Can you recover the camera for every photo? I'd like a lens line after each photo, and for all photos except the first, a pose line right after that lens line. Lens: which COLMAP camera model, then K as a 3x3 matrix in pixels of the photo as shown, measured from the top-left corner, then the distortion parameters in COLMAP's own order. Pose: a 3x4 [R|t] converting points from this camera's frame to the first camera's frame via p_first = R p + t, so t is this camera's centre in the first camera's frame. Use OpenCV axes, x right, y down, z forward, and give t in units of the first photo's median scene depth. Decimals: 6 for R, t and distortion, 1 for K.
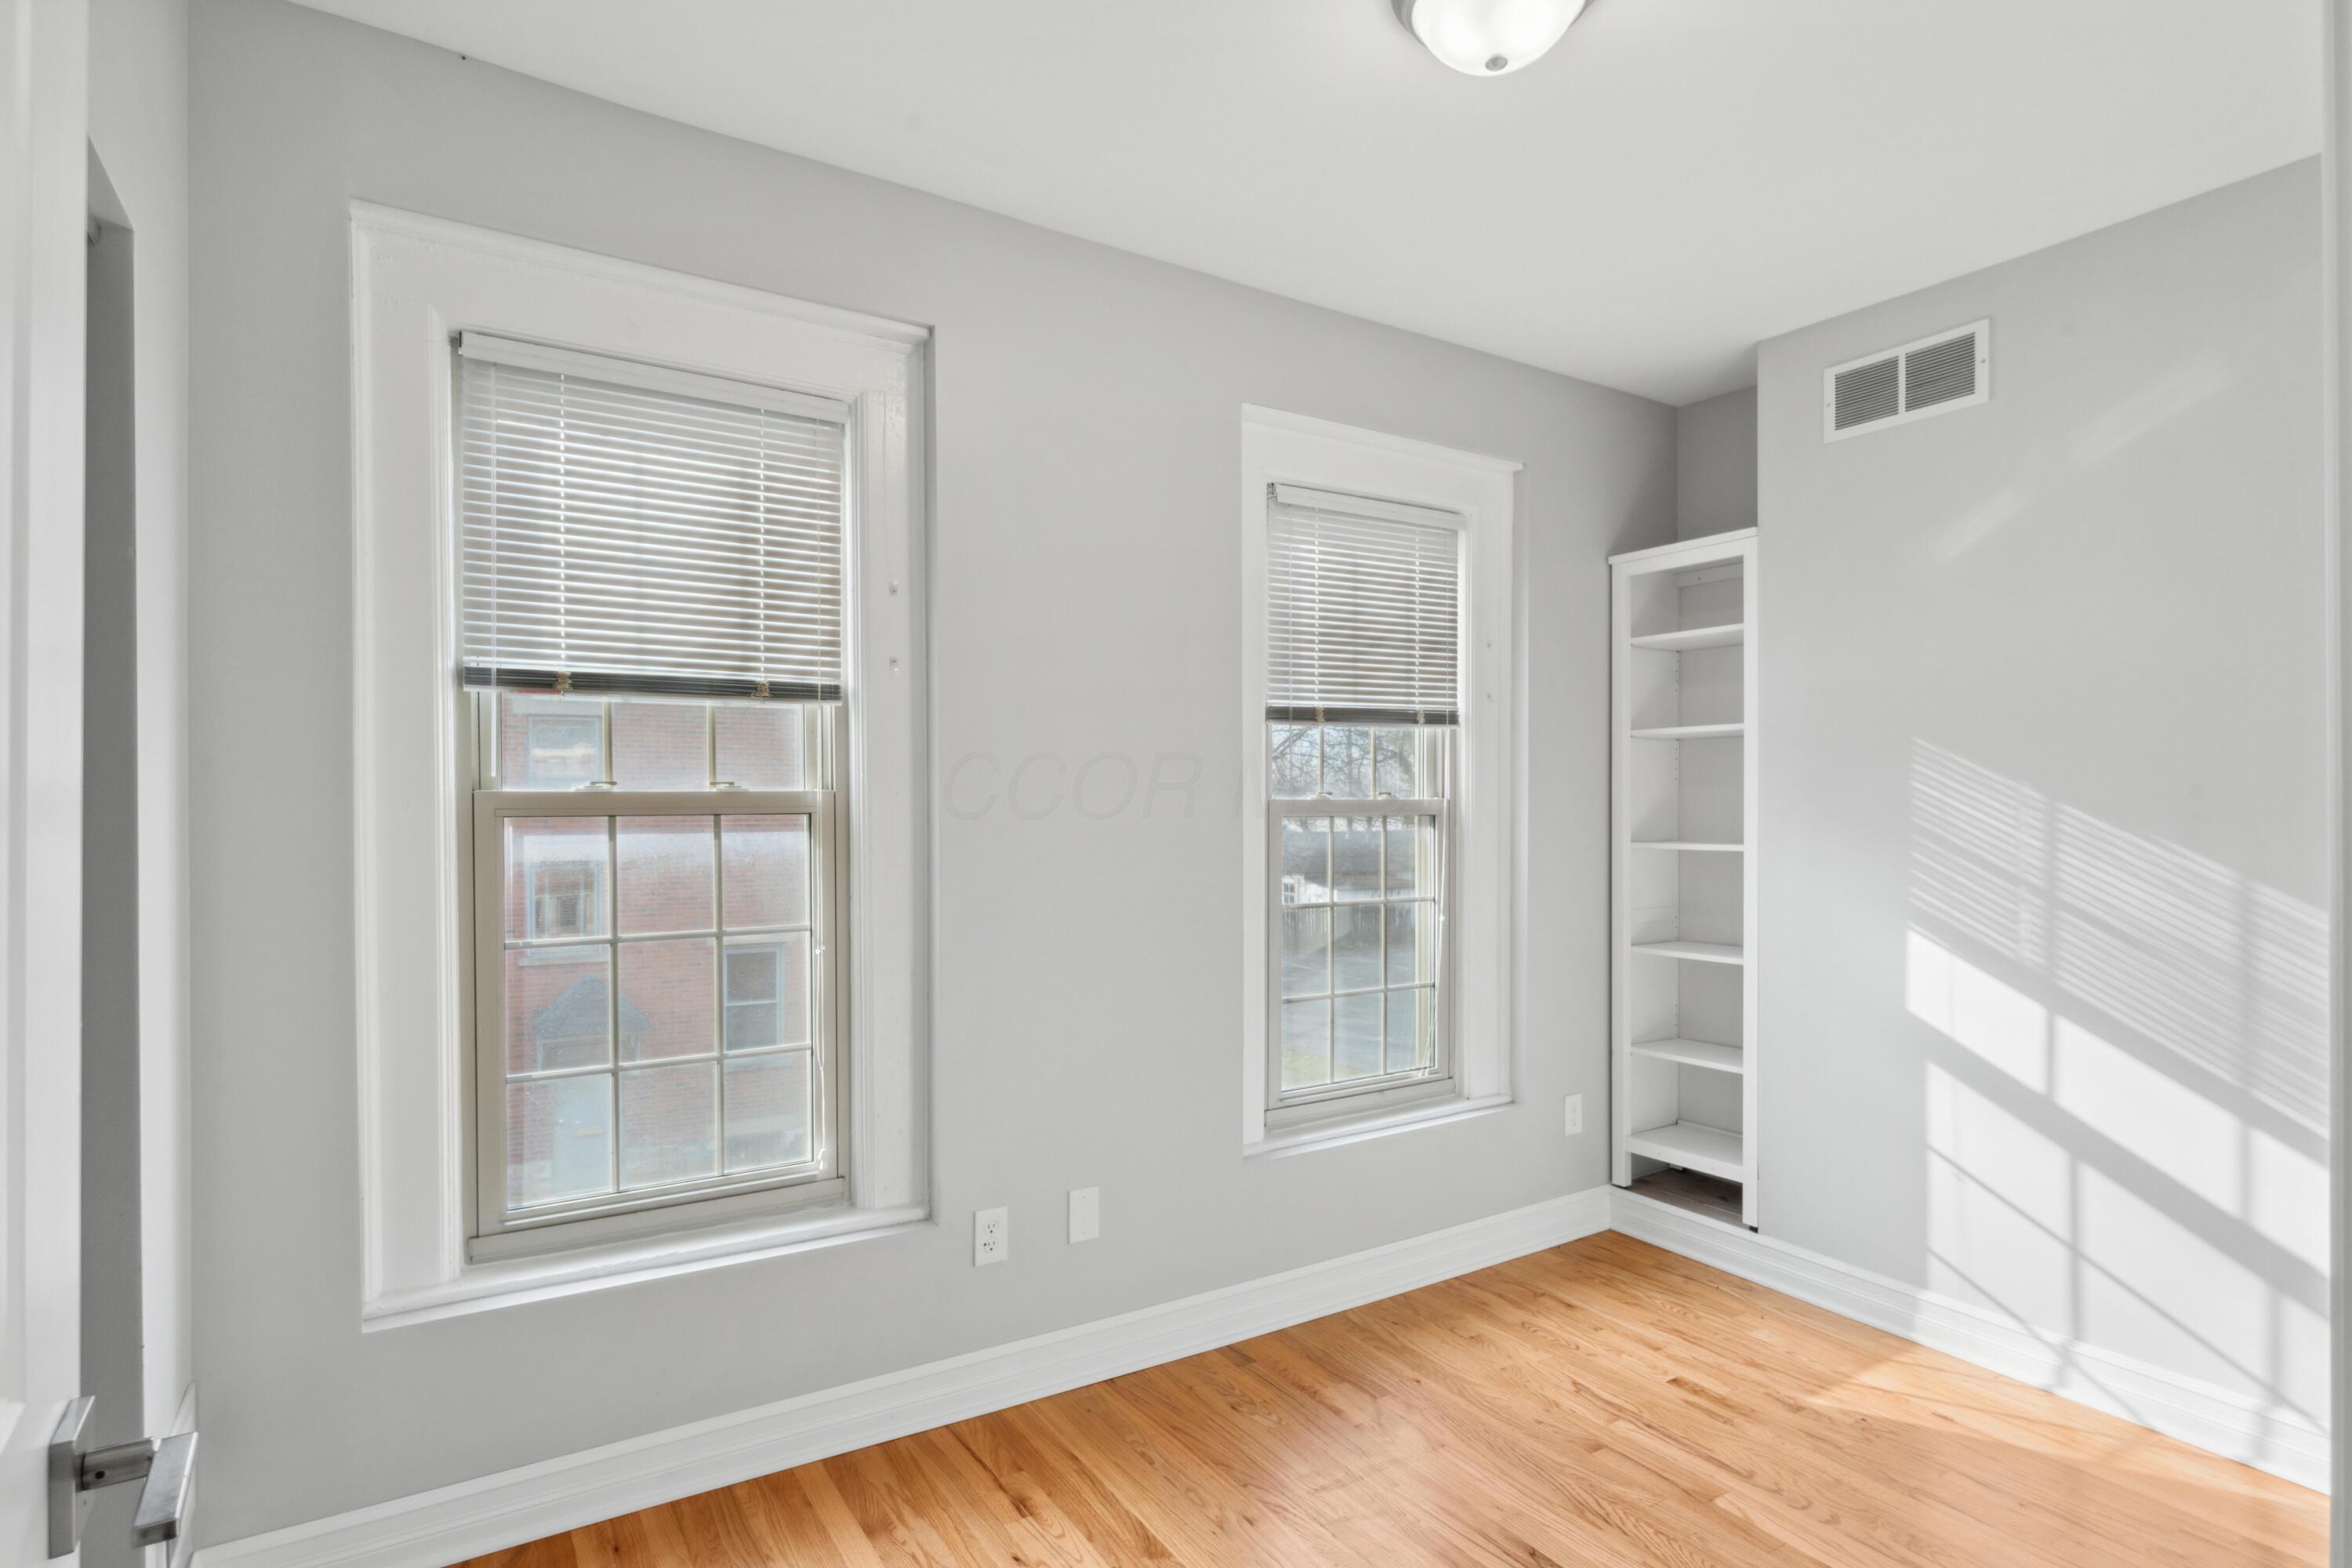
lens RADIAL K [[1203.7, 0, 1176.4], [0, 1203.7, 797.3], [0, 0, 1]] dist [-0.002806, -0.000350]
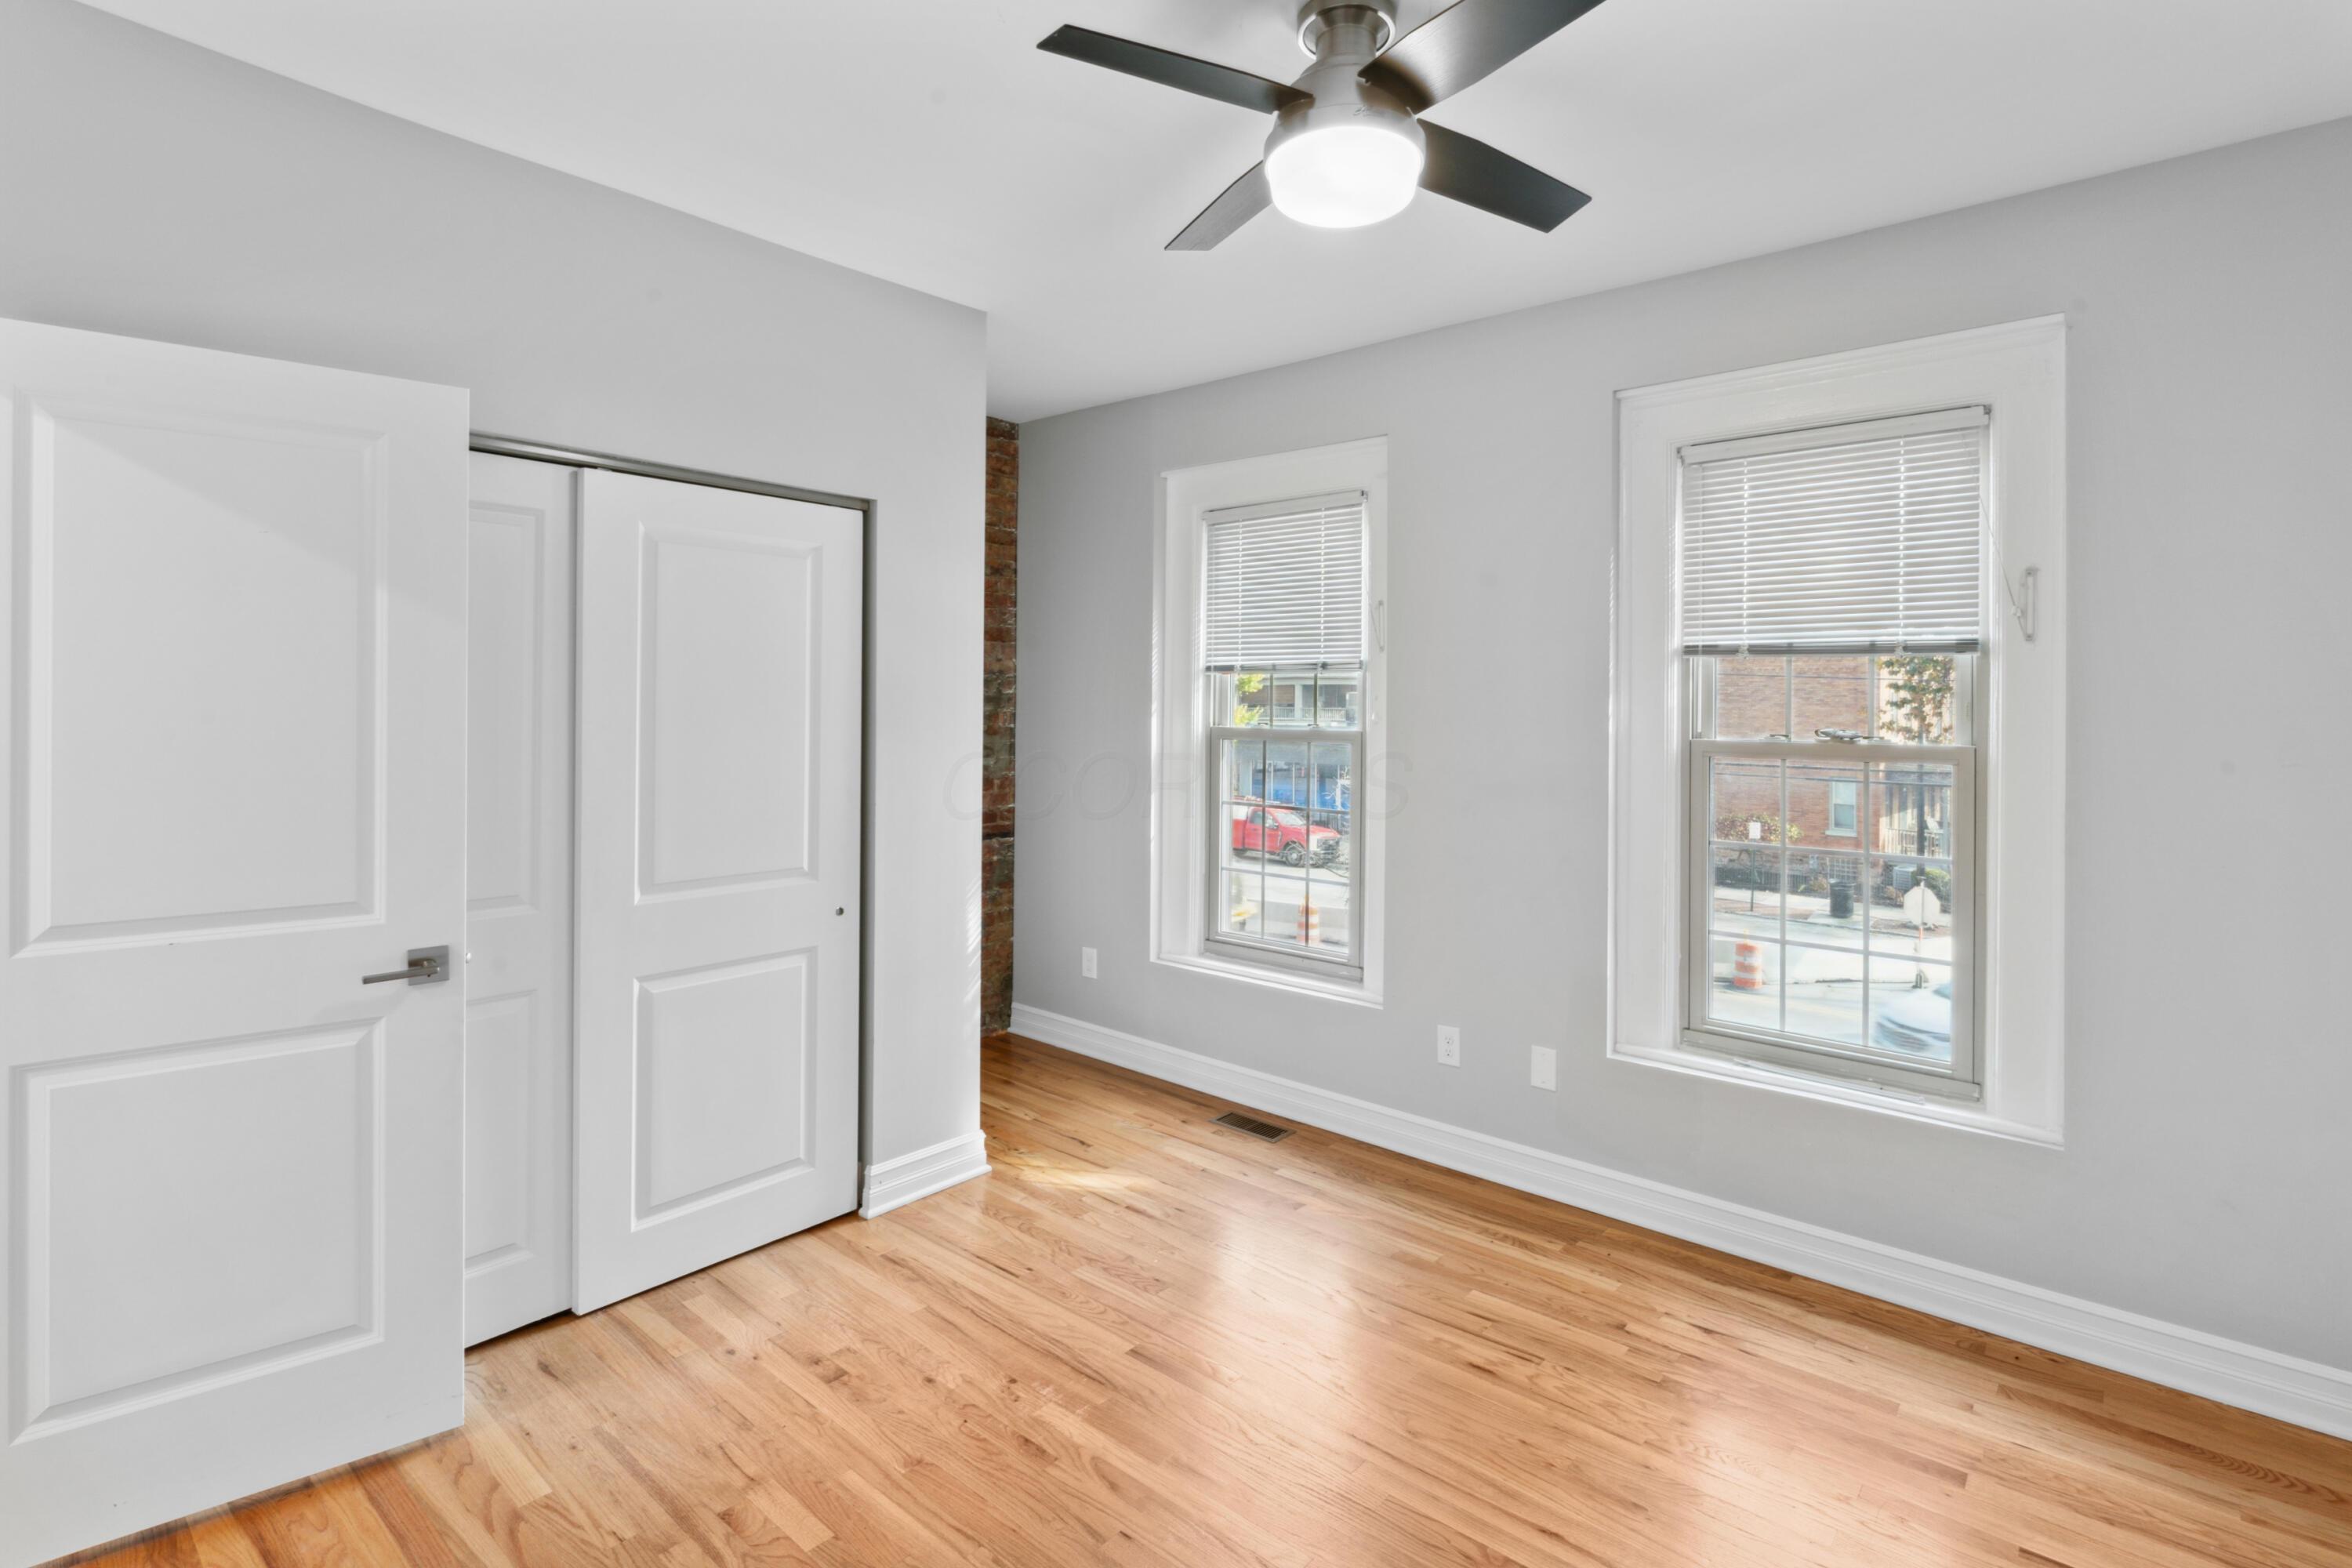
lens RADIAL K [[1105.8, 0, 1177.7], [0, 1105.8, 735.1], [0, 0, 1]] dist [-0.000117, 0.000000]
pose [[0.288280, 0.009723, -0.957497, 0.886709], [-0.029814, 0.999555, 0.001173, 0.010175], [0.957082, 0.028209, 0.288441, 0.283567]]
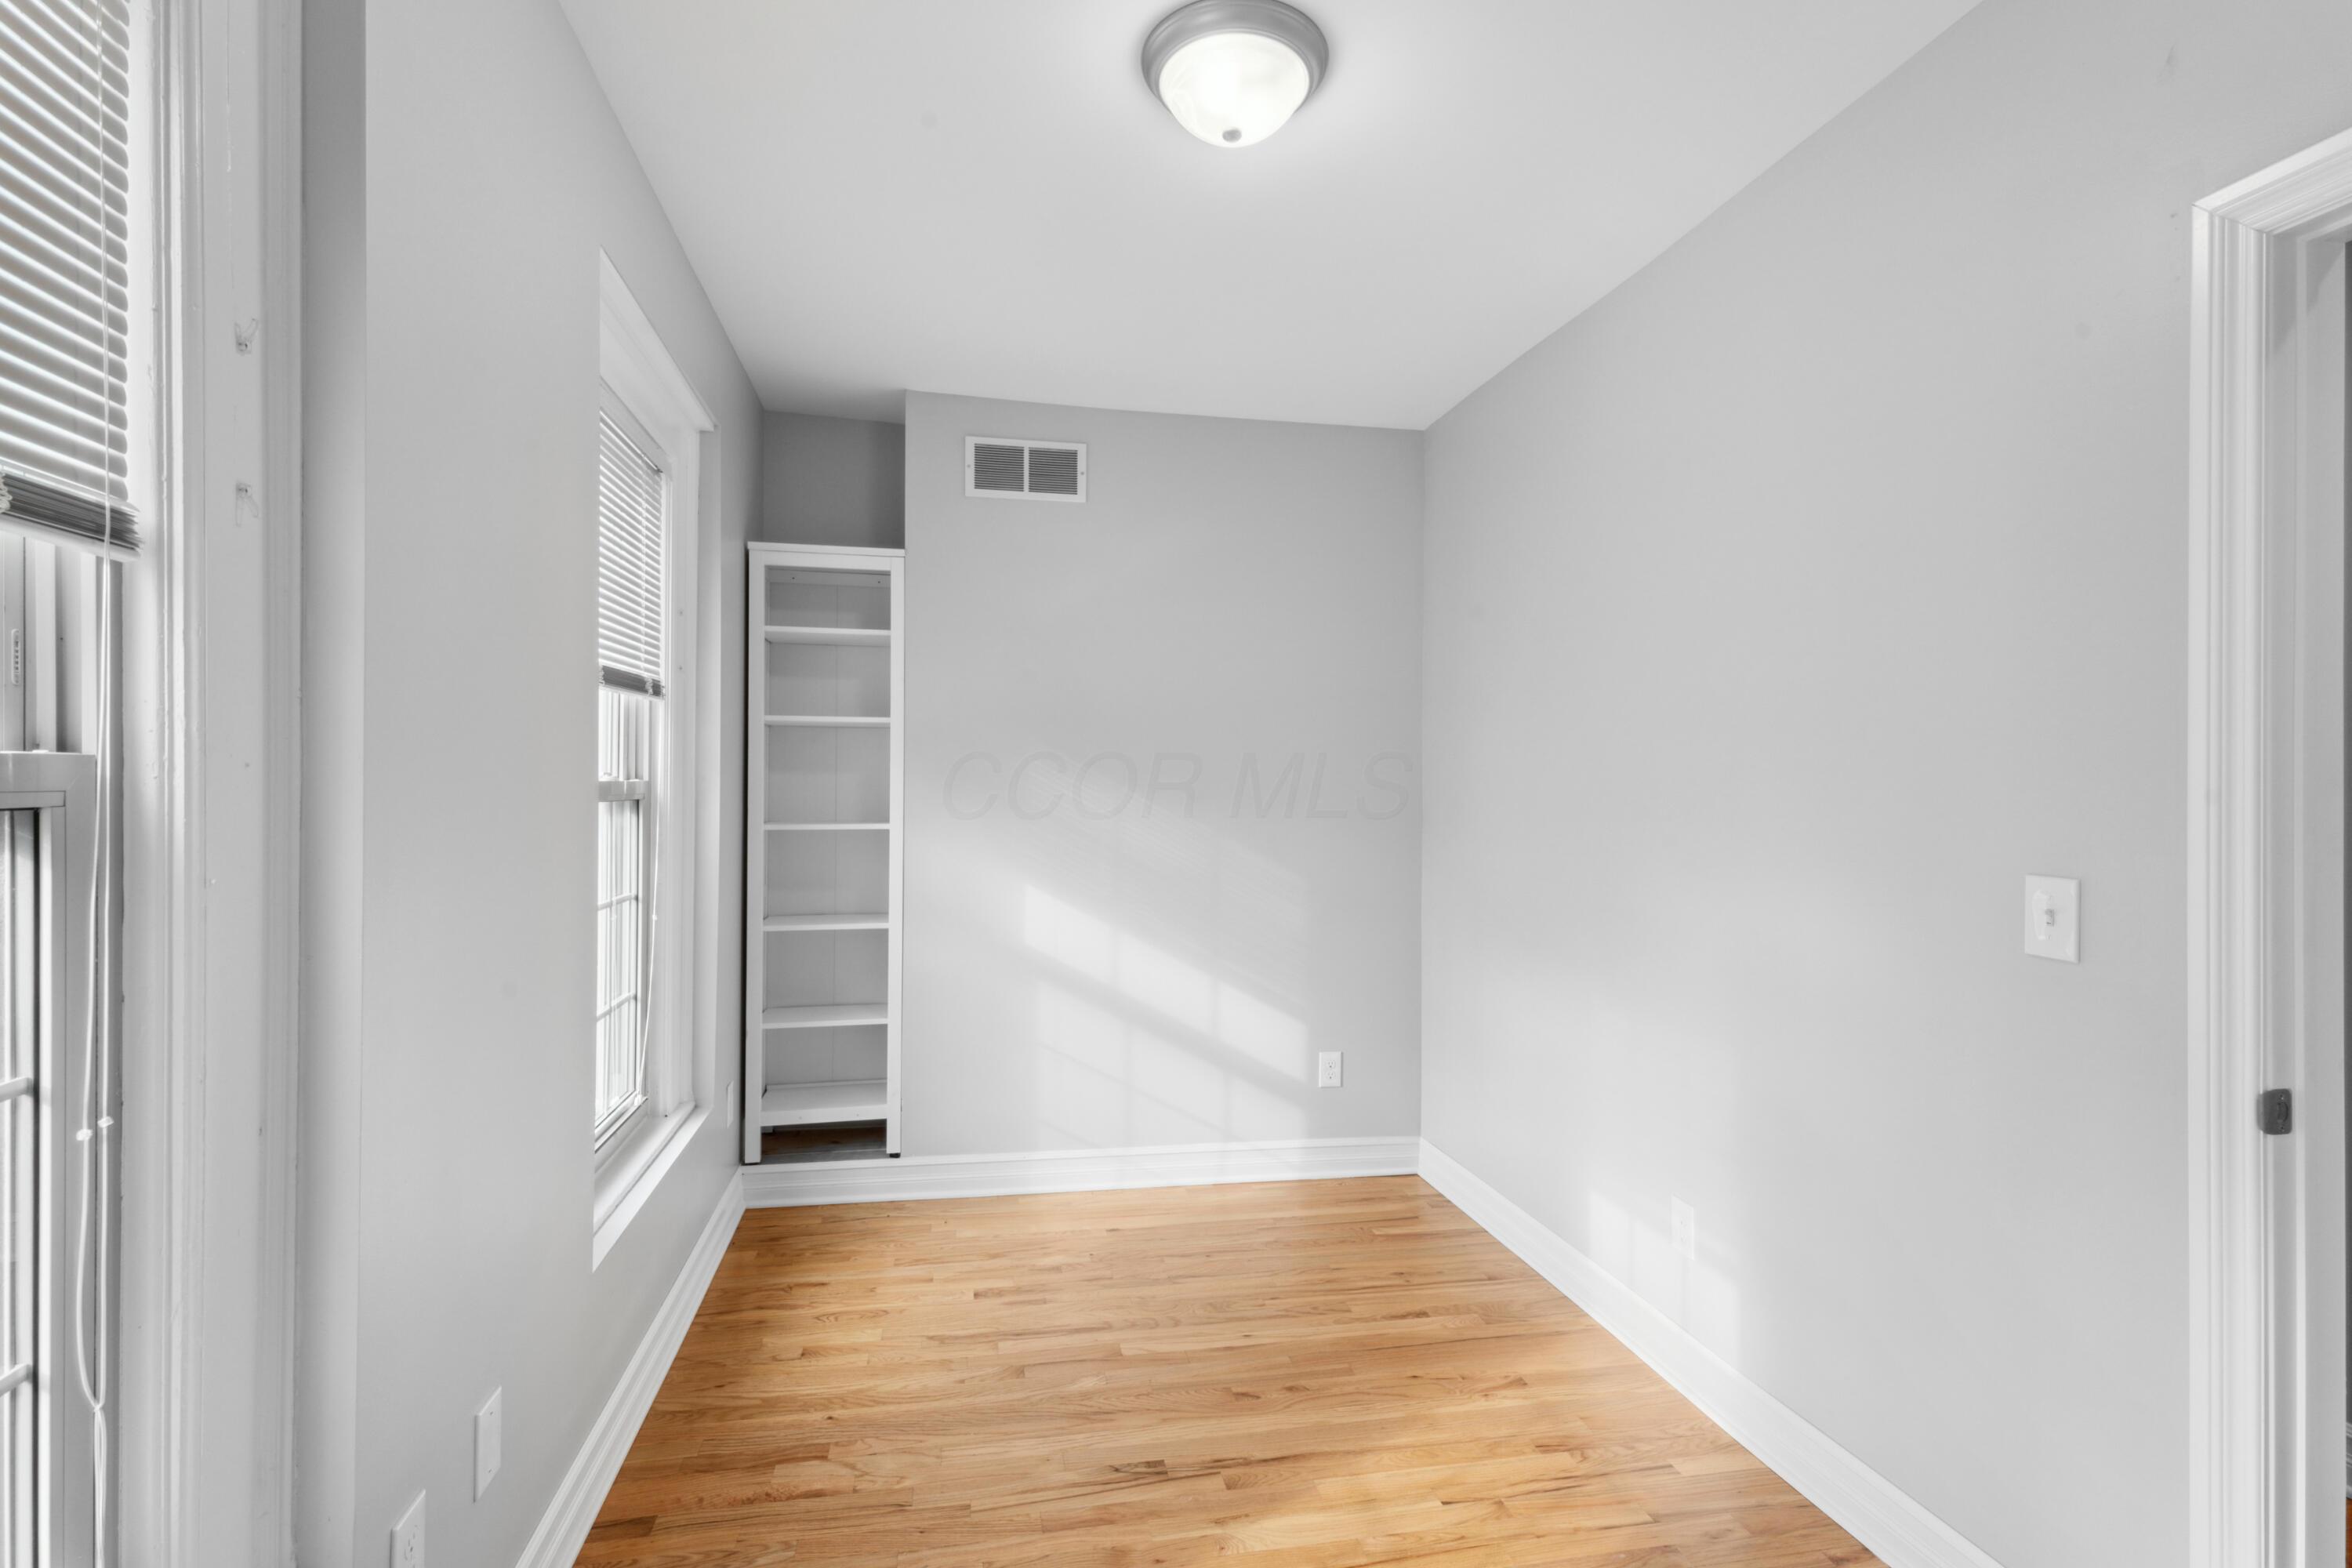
lens RADIAL K [[1069.0, 0, 1176.0], [0, 1069.0, 784.0], [0, 0, 1]] dist [0.000797, 0.000391]
pose [[0.356281, 0.006294, 0.934358, -0.423843], [-0.013308, 0.999910, -0.001661, -0.000198], [-0.934284, -0.011842, 0.356332, 0.422139]]
